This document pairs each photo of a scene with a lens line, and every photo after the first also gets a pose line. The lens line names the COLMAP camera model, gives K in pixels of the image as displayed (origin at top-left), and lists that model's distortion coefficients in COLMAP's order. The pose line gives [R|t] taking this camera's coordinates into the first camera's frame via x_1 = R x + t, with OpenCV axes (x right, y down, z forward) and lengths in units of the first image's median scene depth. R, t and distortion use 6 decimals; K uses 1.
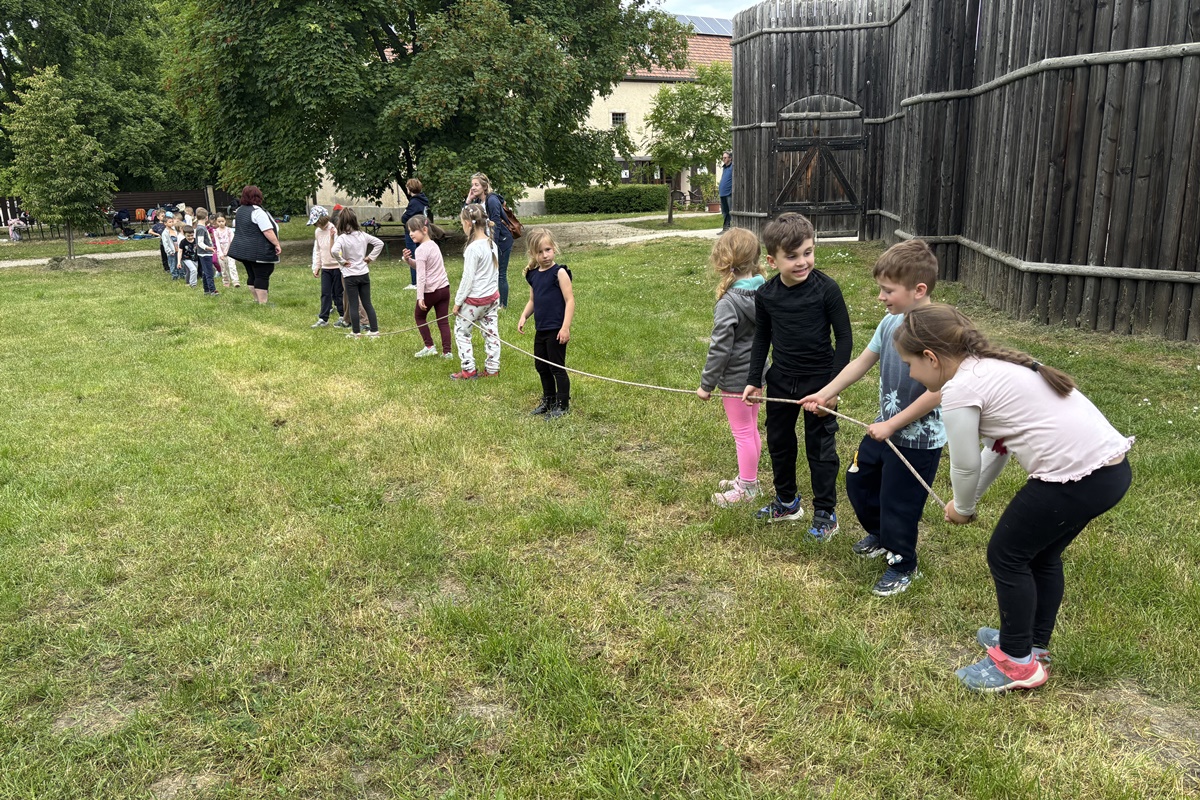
lens RADIAL K [[890.7, 0, 603.1], [0, 890.7, 381.7], [0, 0, 1]] dist [-0.002852, 0.006685]
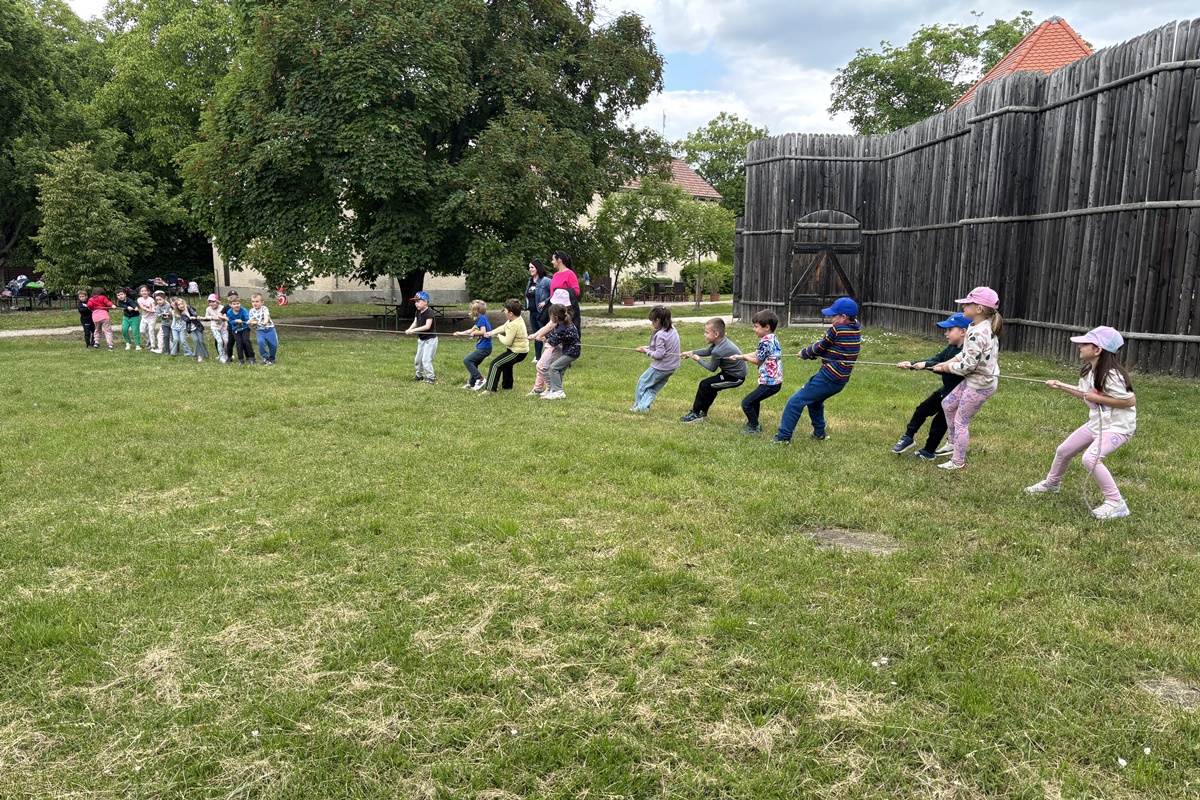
lens RADIAL K [[890.7, 0, 603.1], [0, 890.7, 381.7], [0, 0, 1]] dist [-0.002852, 0.006685]
pose [[0.979168, 0.011746, 0.202710, -0.312595], [0.009734, 0.994462, -0.104645, 0.043010], [-0.202817, 0.104438, 0.973631, -0.120318]]
